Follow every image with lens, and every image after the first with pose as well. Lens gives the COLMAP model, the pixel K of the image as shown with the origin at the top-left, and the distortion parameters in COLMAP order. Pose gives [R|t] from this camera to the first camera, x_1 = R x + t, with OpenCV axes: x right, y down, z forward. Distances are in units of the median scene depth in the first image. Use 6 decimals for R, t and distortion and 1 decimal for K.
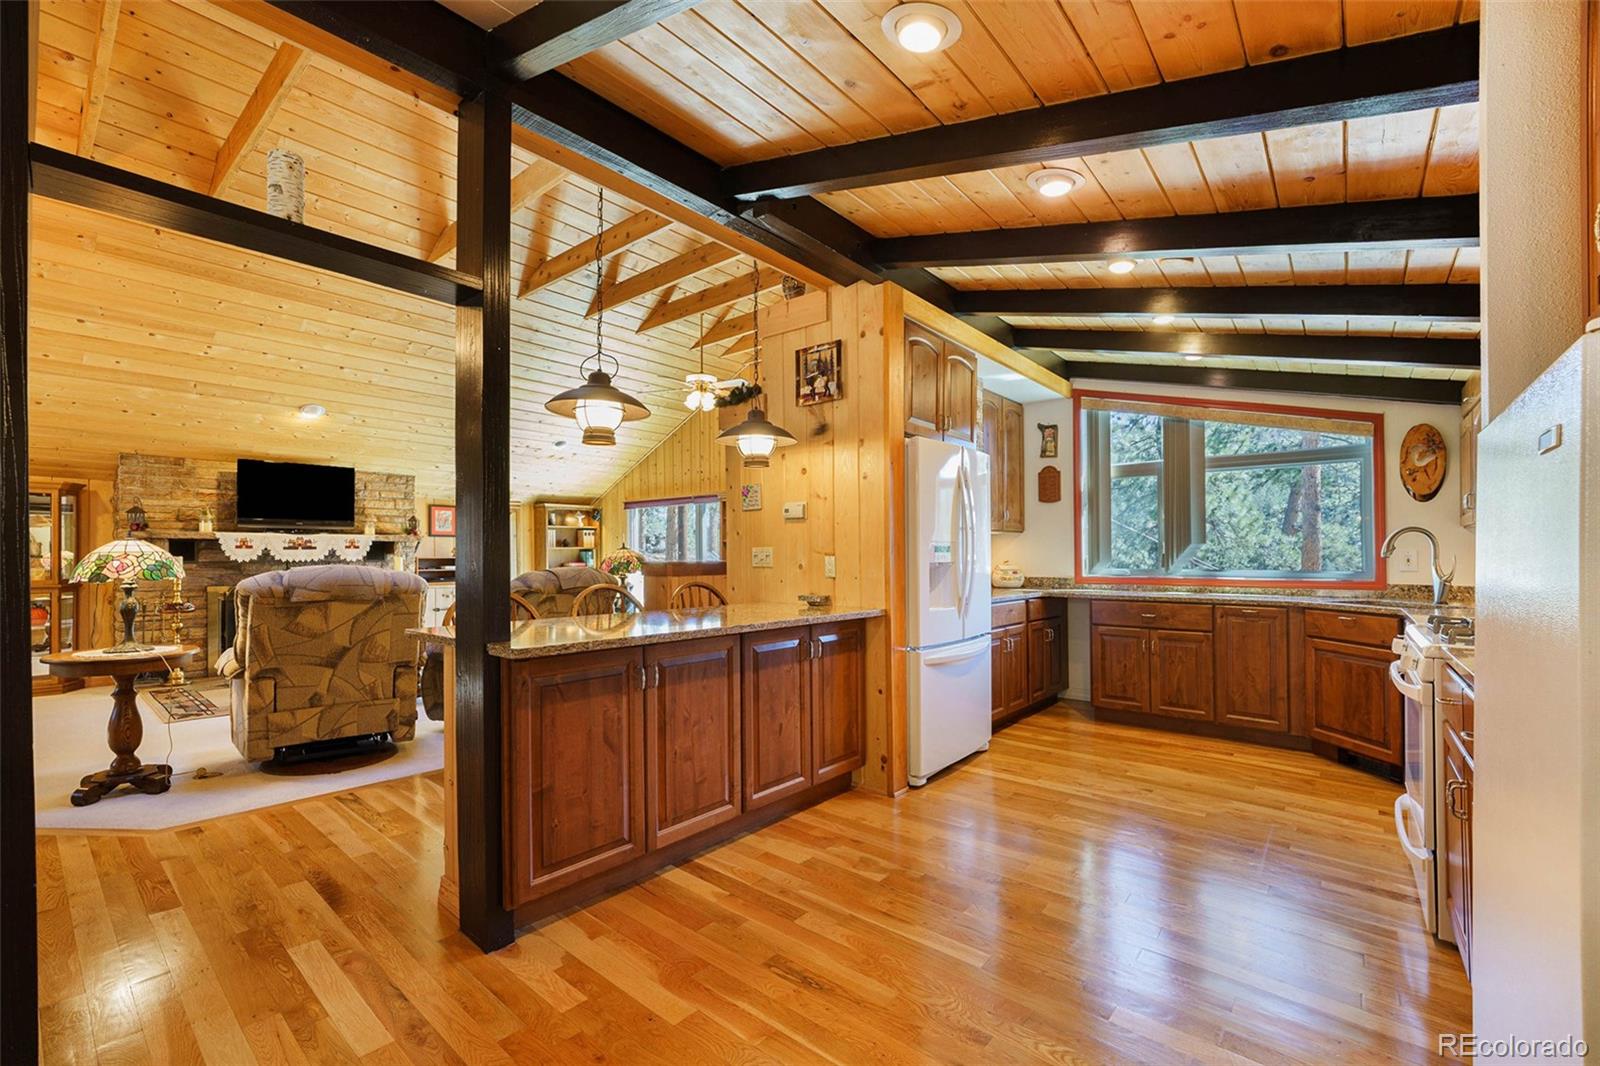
lens RADIAL K [[680.0, 0, 792.2], [0, 680.0, 544.6], [0, 0, 1]] dist [-0.007857, -0.000202]
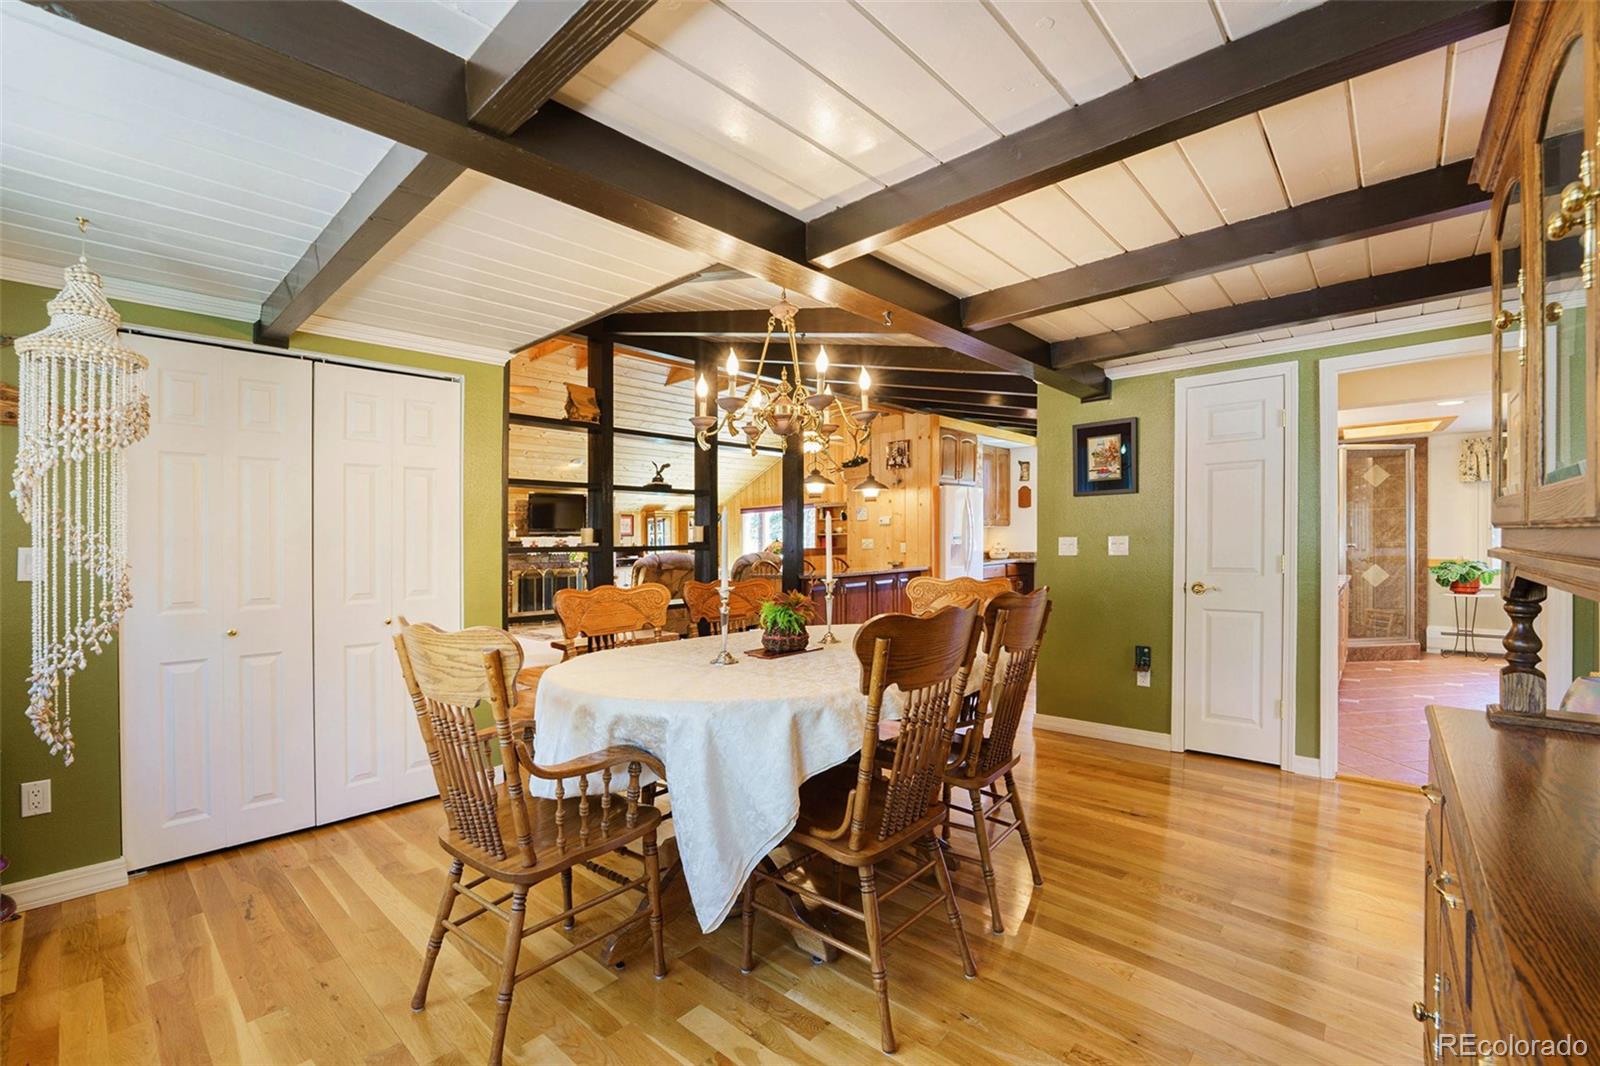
lens RADIAL K [[667.6, 0, 821.1], [0, 667.6, 557.8], [0, 0, 1]] dist [-0.025044, -0.000184]
pose [[0.999710, -0.023776, -0.003875, -0.166067], [0.023896, 0.999114, 0.034649, -0.010897], [0.003048, -0.034732, 0.999392, -0.892258]]
